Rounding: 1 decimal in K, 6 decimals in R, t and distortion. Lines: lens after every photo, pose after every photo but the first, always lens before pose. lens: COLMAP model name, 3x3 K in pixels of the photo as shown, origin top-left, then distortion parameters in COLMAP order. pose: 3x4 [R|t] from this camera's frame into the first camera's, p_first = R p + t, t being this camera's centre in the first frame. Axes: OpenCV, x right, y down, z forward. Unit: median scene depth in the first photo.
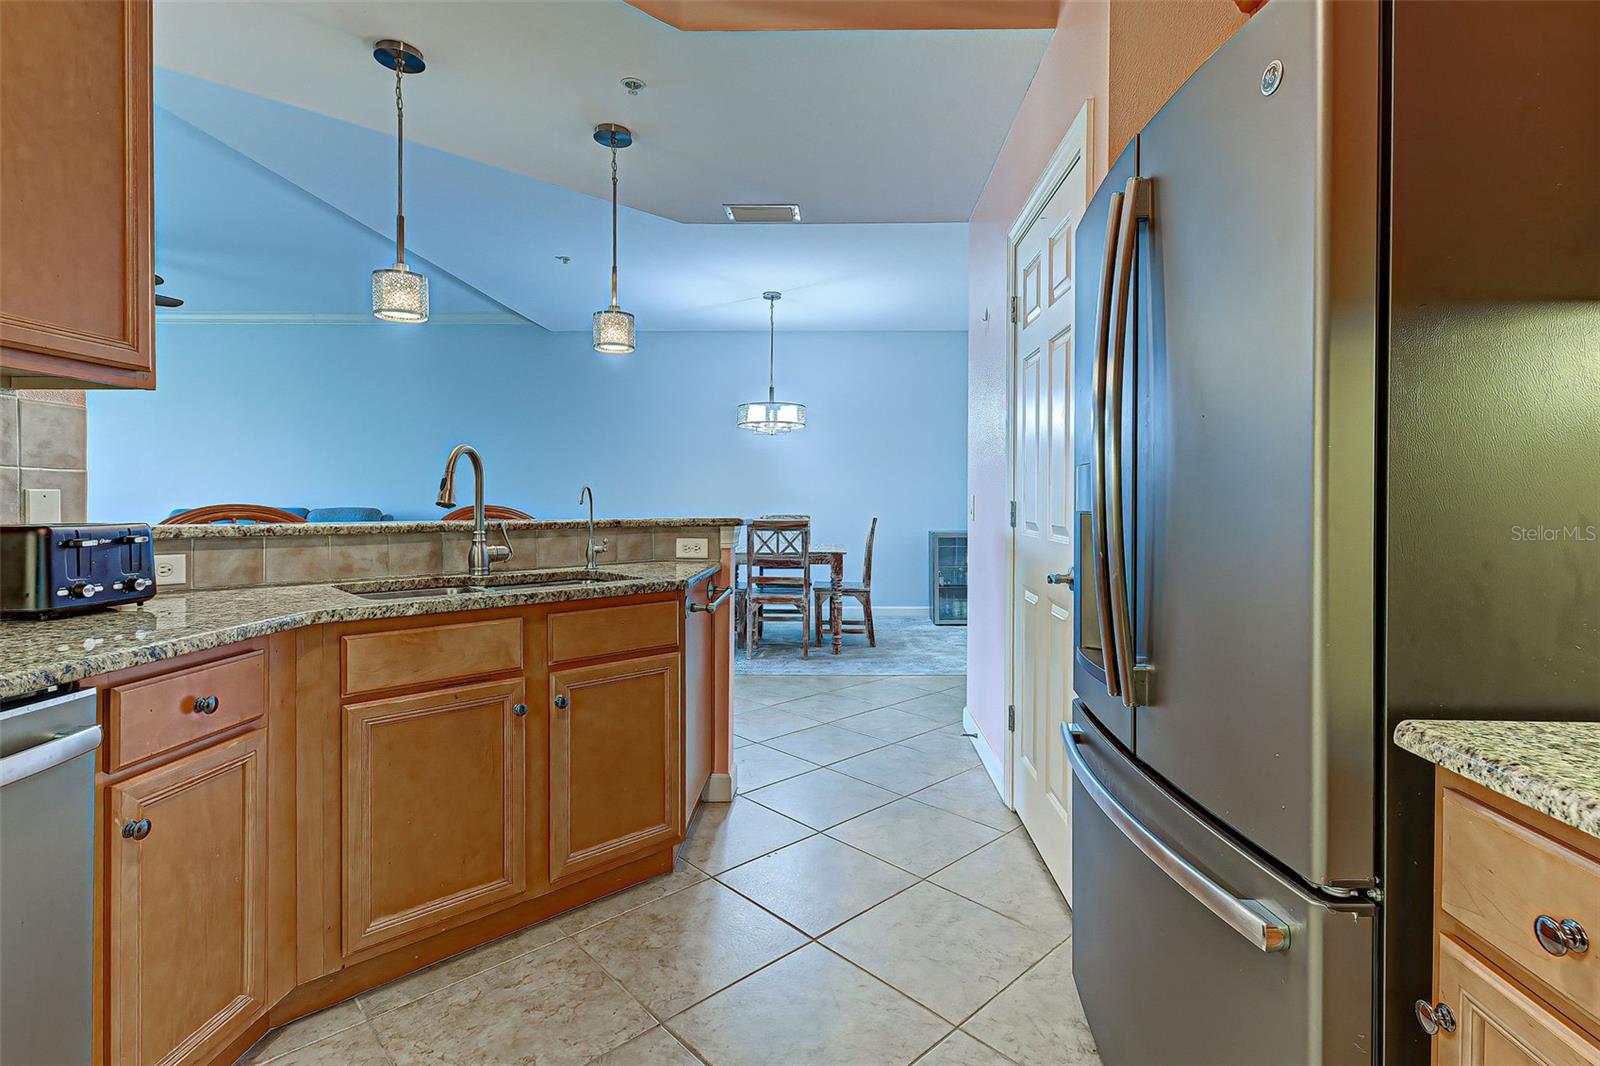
lens RADIAL K [[779.9, 0, 817.3], [0, 779.9, 511.3], [0, 0, 1]] dist [0.013304, -0.003268]
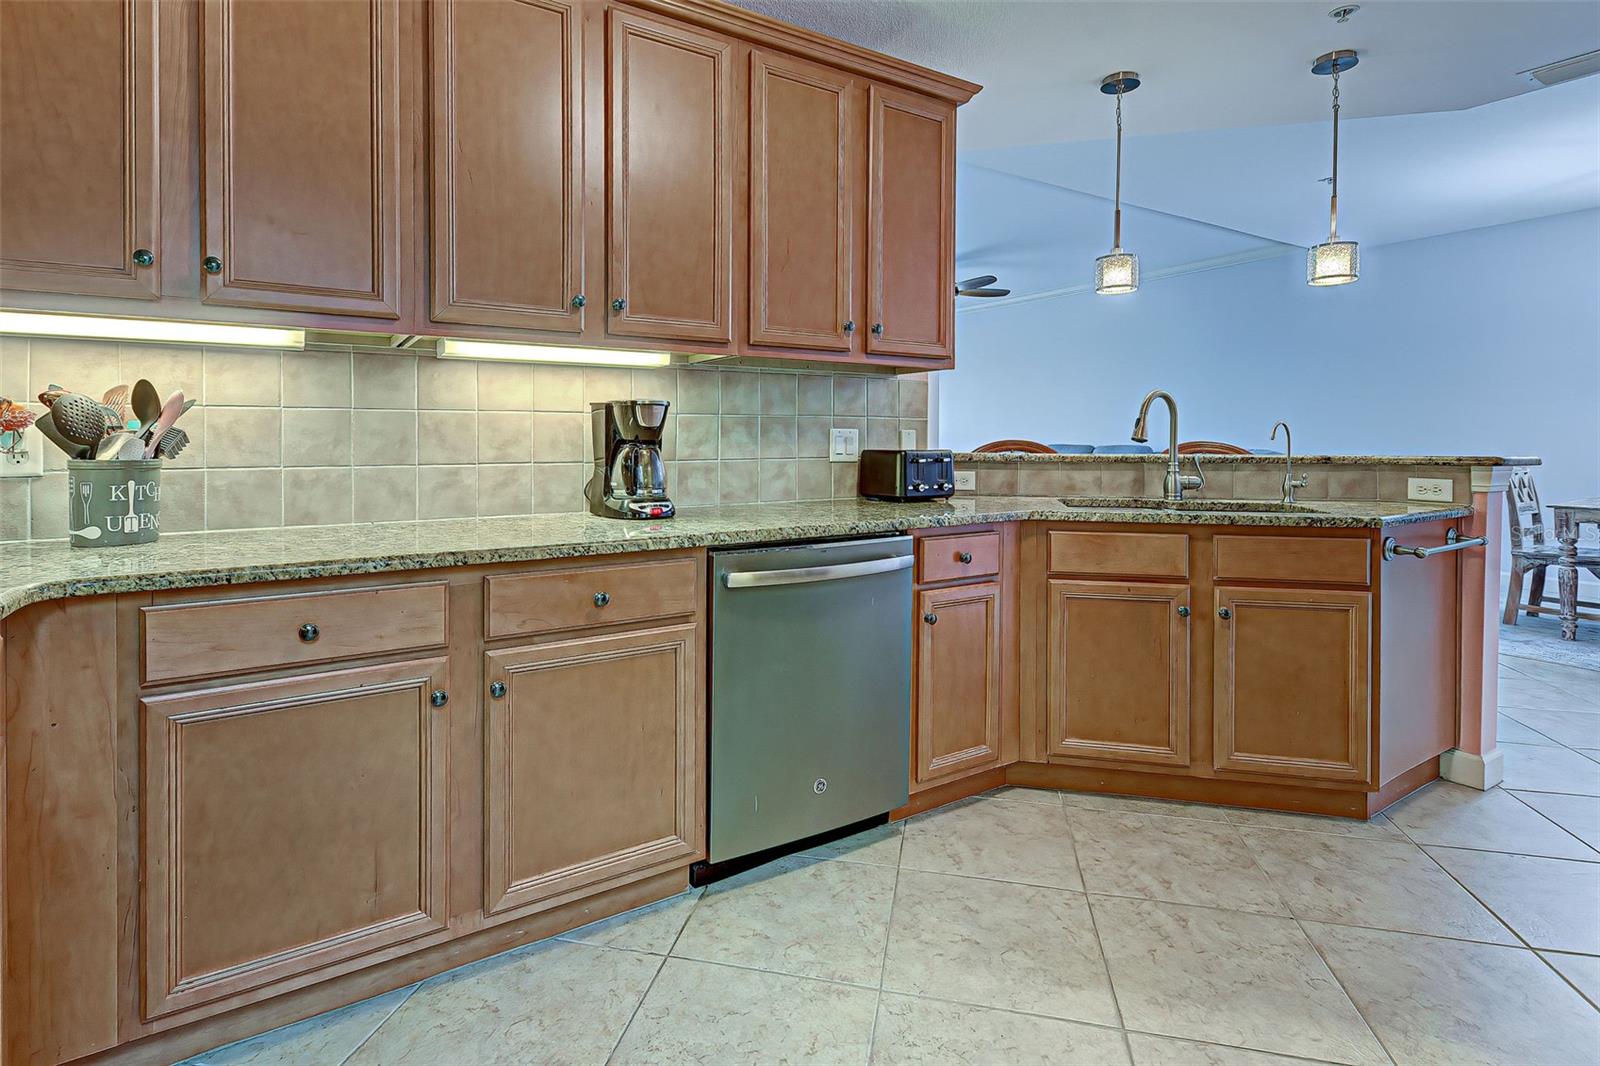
lens RADIAL K [[779.9, 0, 789.3], [0, 779.9, 457.5], [0, 0, 1]] dist [0.013304, -0.003268]
pose [[0.557896, 0.018433, -0.829706, 0.256762], [-0.010882, 0.999830, 0.014895, 0.007726], [0.829839, 0.000719, 0.558002, -0.157282]]
